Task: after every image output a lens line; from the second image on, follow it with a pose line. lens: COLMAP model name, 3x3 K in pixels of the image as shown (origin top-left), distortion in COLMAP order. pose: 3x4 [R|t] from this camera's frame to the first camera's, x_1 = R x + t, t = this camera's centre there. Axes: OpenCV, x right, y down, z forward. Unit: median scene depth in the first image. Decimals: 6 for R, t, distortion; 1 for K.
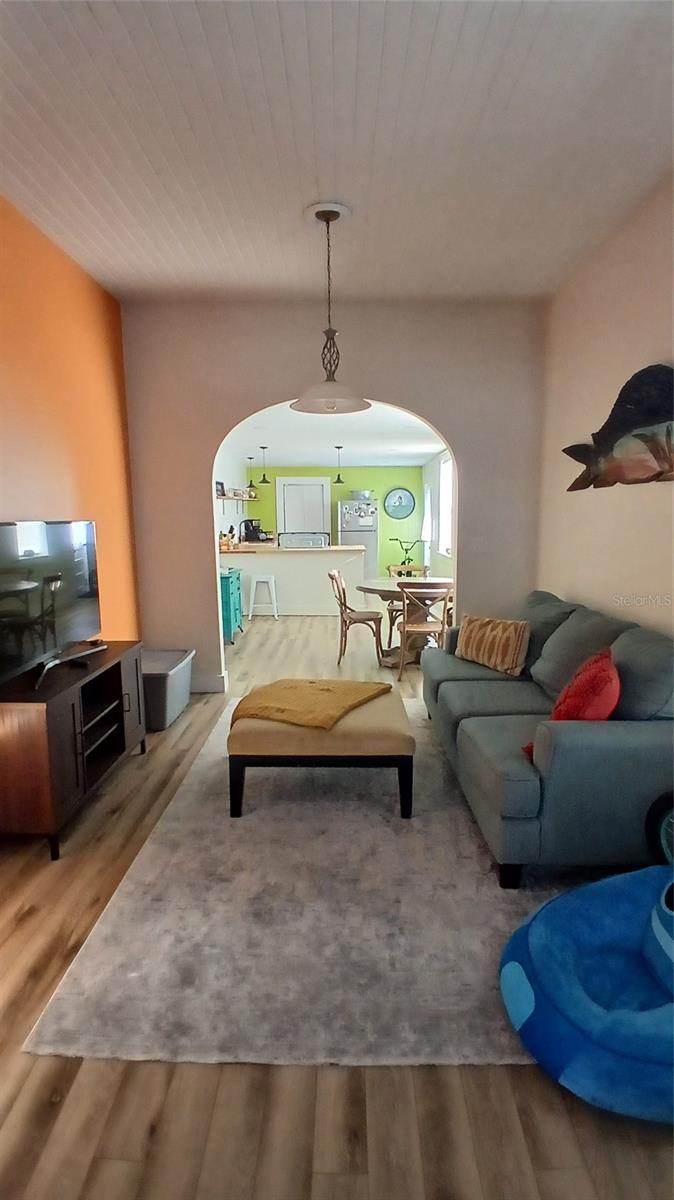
lens RADIAL K [[619.1, 0, 336.5], [0, 619.1, 605.5], [0, 0, 1]] dist [0.023718, 0.000051]
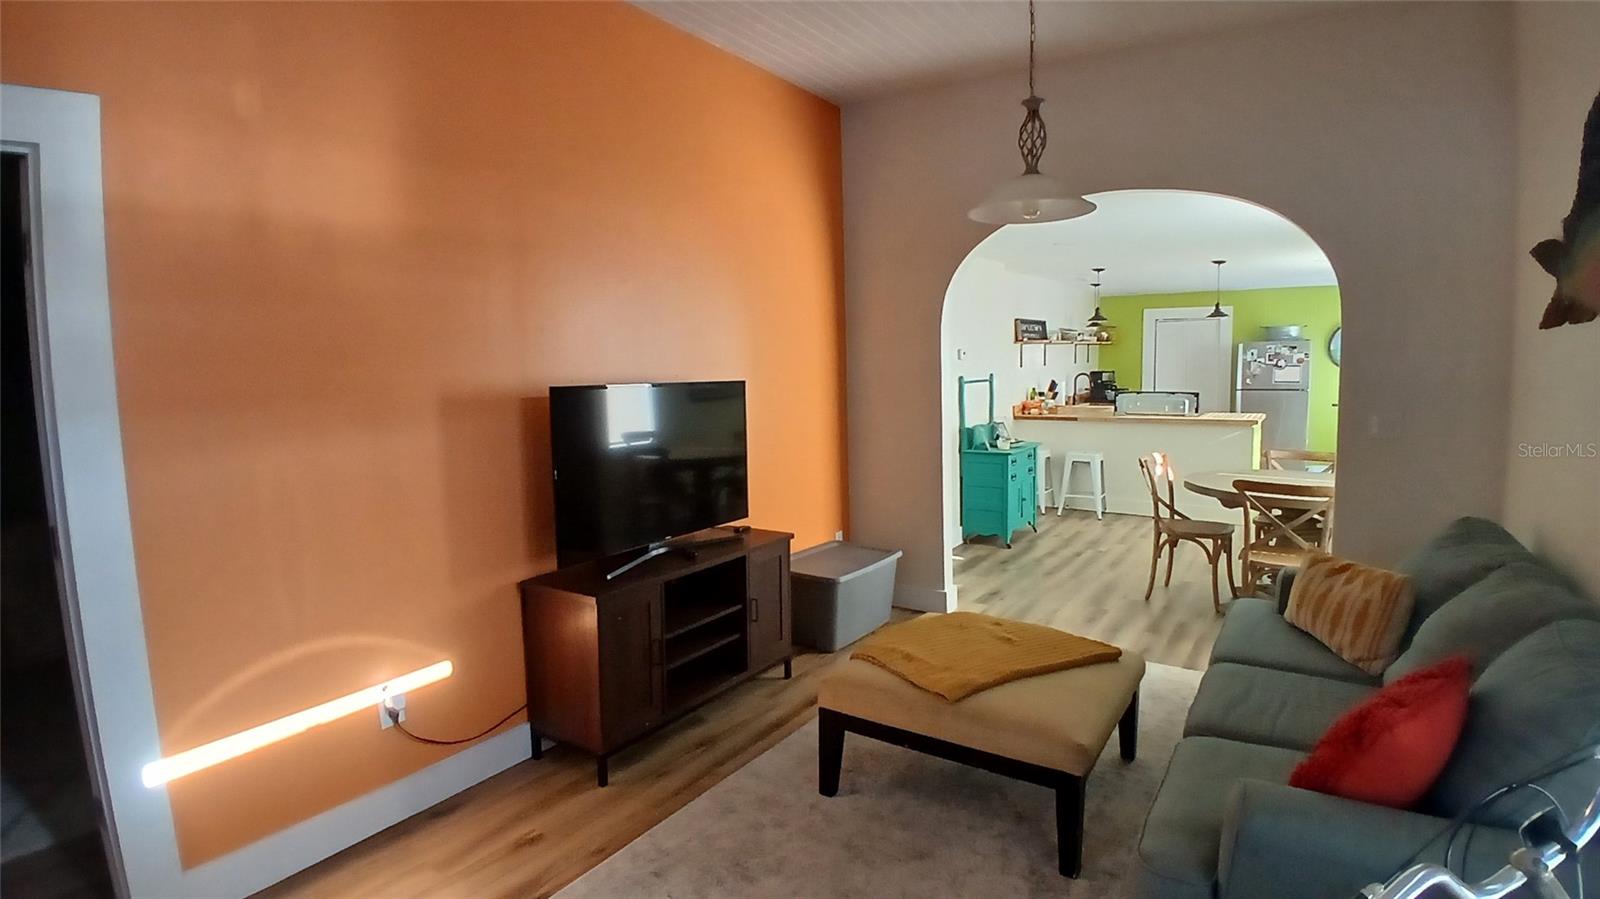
lens RADIAL K [[817.8, 0, 794.0], [0, 817.8, 448.4], [0, 0, 1]] dist [0.002258, -0.000762]
pose [[0.843463, 0.053483, -0.534519, 0.224057], [-0.074507, 0.997062, -0.017806, -0.030562], [0.531996, 0.054844, 0.844969, 0.122380]]
